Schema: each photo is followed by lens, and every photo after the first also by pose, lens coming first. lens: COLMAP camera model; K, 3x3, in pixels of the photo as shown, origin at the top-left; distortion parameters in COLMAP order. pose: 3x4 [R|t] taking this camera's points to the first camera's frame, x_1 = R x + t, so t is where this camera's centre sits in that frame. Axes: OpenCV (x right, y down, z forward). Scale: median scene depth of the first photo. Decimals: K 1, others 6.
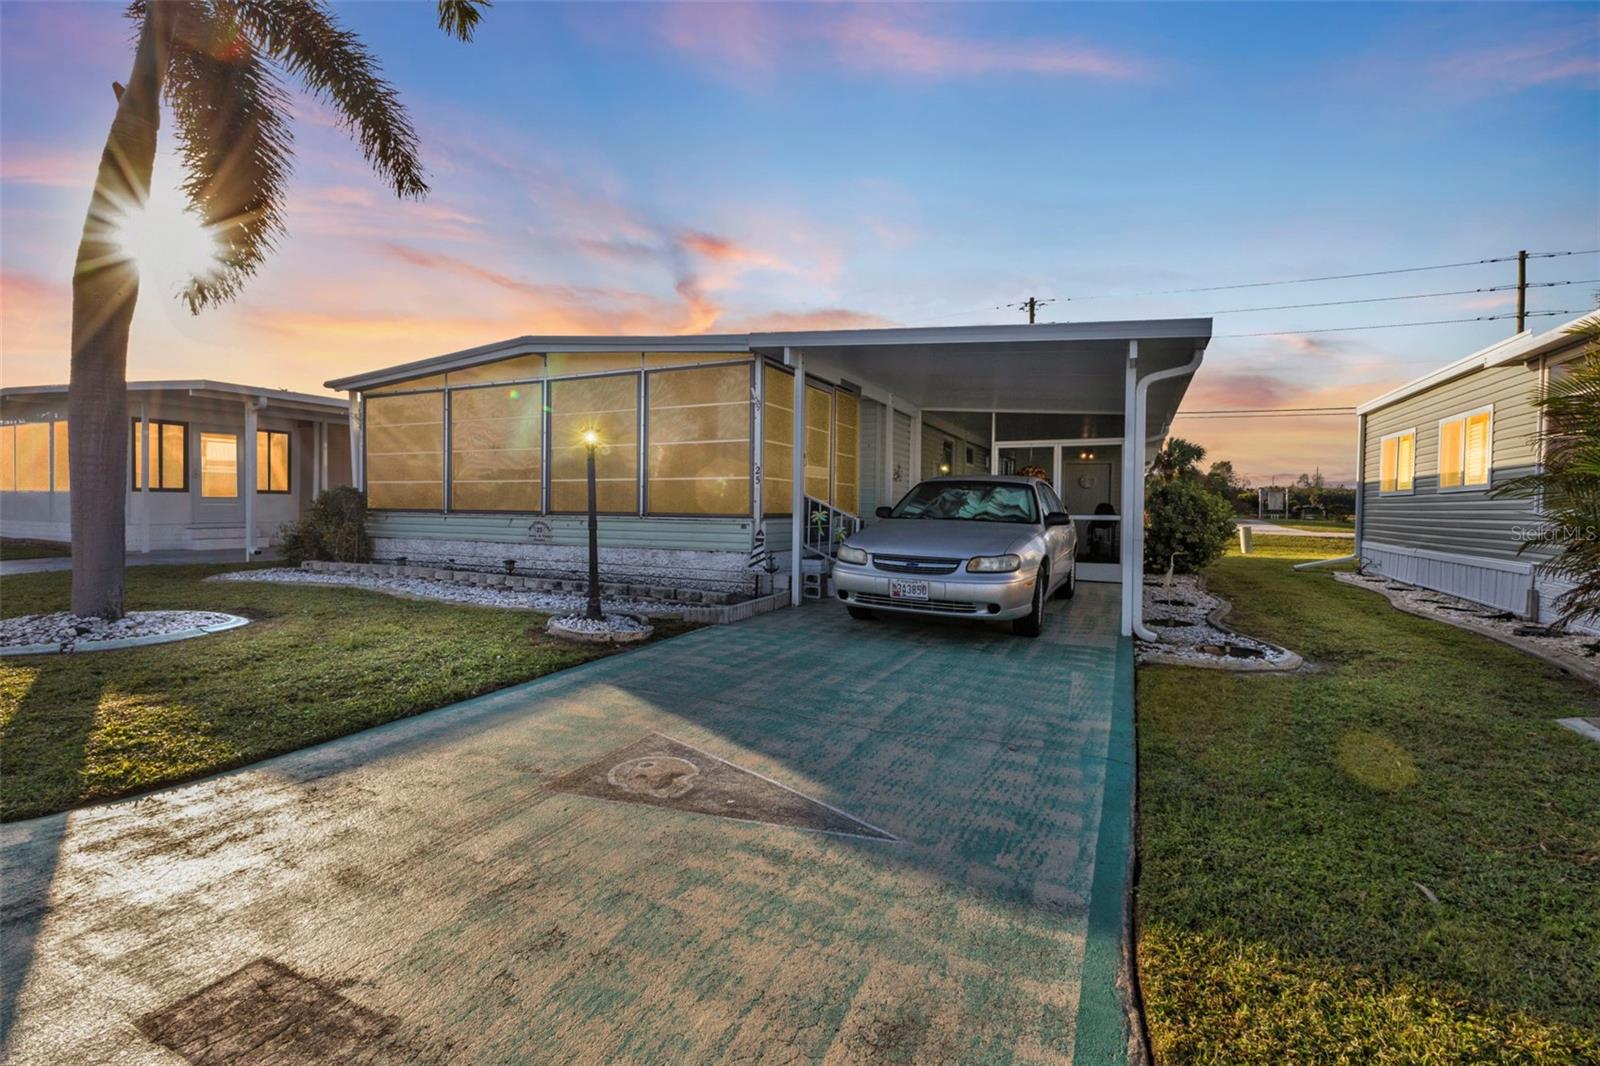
lens RADIAL K [[718.2, 0, 790.9], [0, 718.2, 509.9], [0, 0, 1]] dist [0.006745, -0.000107]
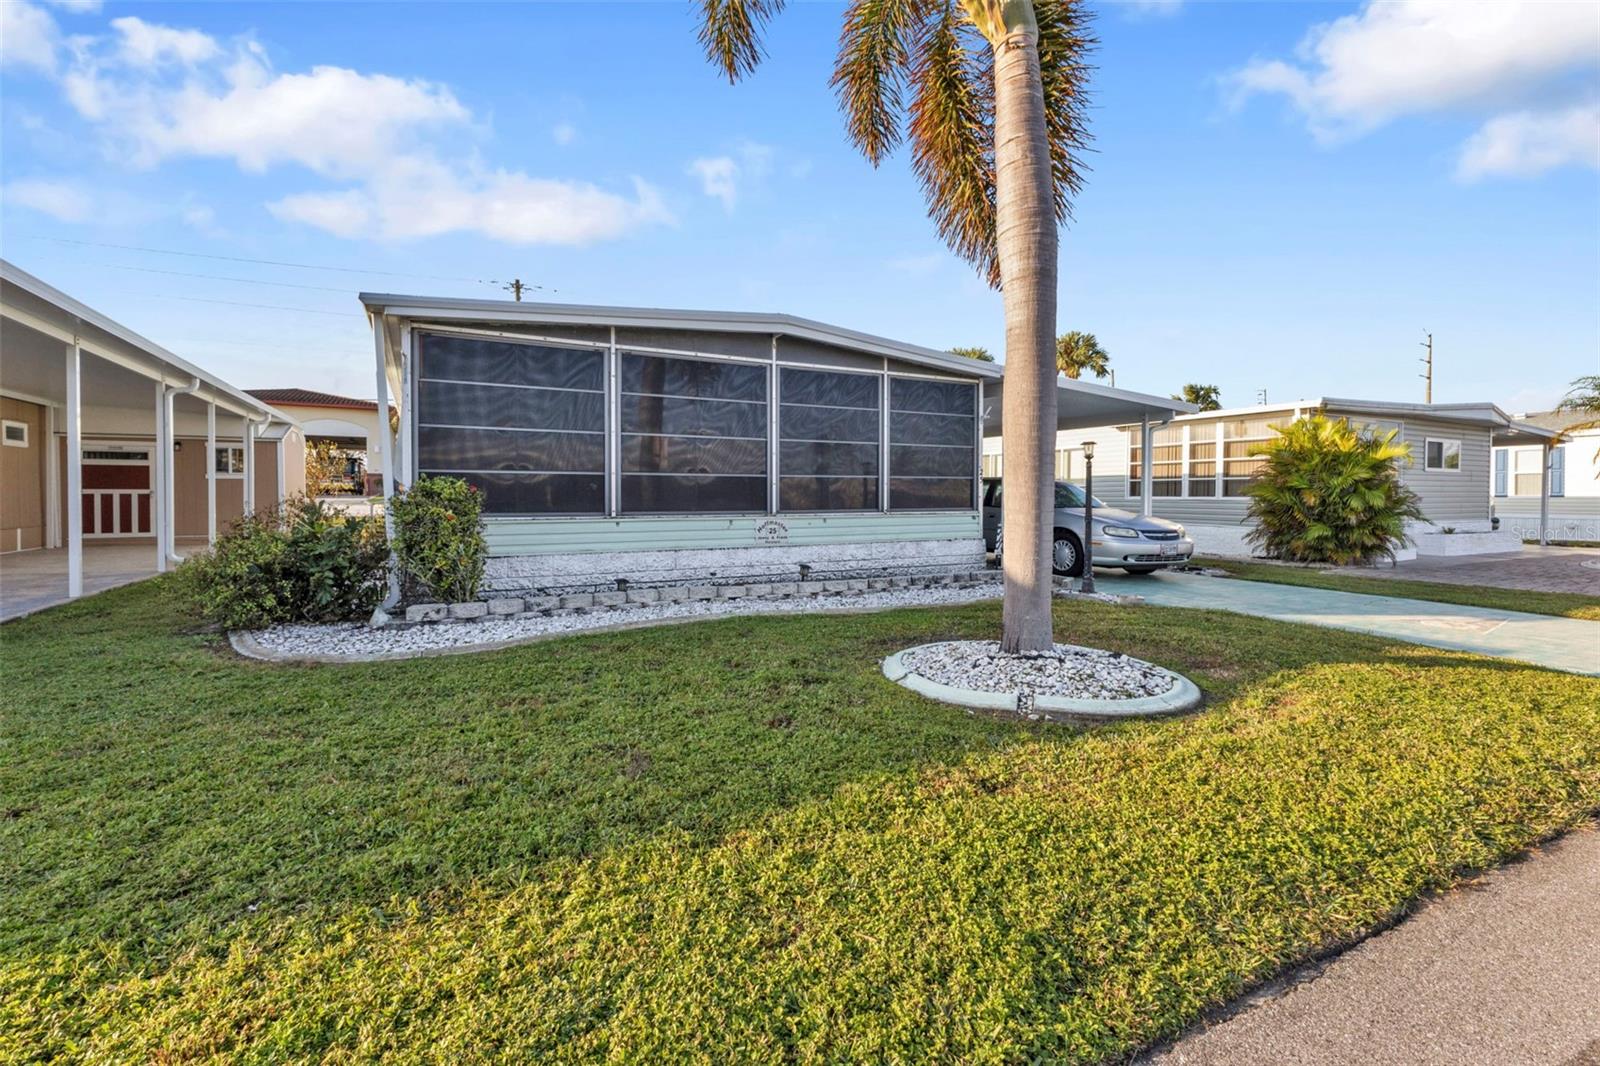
lens RADIAL K [[718.2, 0, 790.9], [0, 718.2, 509.9], [0, 0, 1]] dist [0.006745, -0.000107]
pose [[0.587214, -0.026611, 0.808994, -1.286331], [0.010662, 0.999627, 0.025142, -0.024966], [-0.809362, -0.006138, 0.587278, 0.552970]]
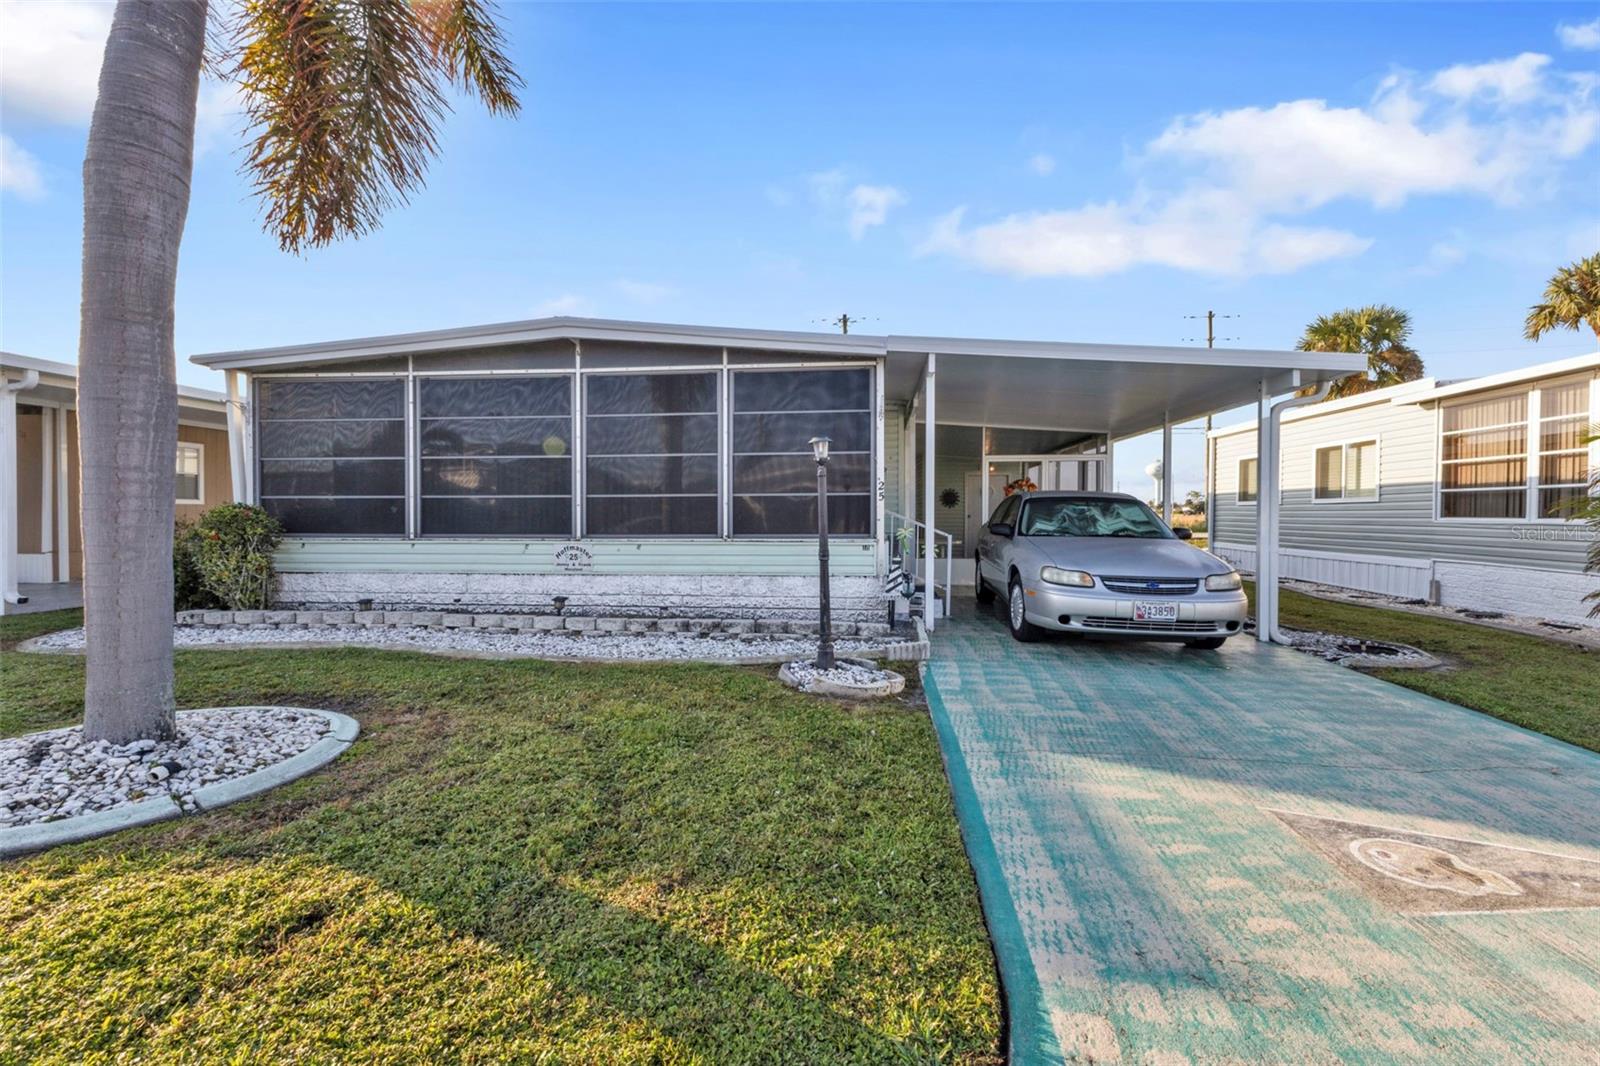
lens RADIAL K [[718.2, 0, 790.9], [0, 718.2, 509.9], [0, 0, 1]] dist [0.006745, -0.000107]
pose [[0.938126, -0.010202, 0.346144, -0.485062], [0.012459, 0.999913, -0.004297, -0.022618], [-0.346070, 0.008344, 0.938171, 0.188431]]
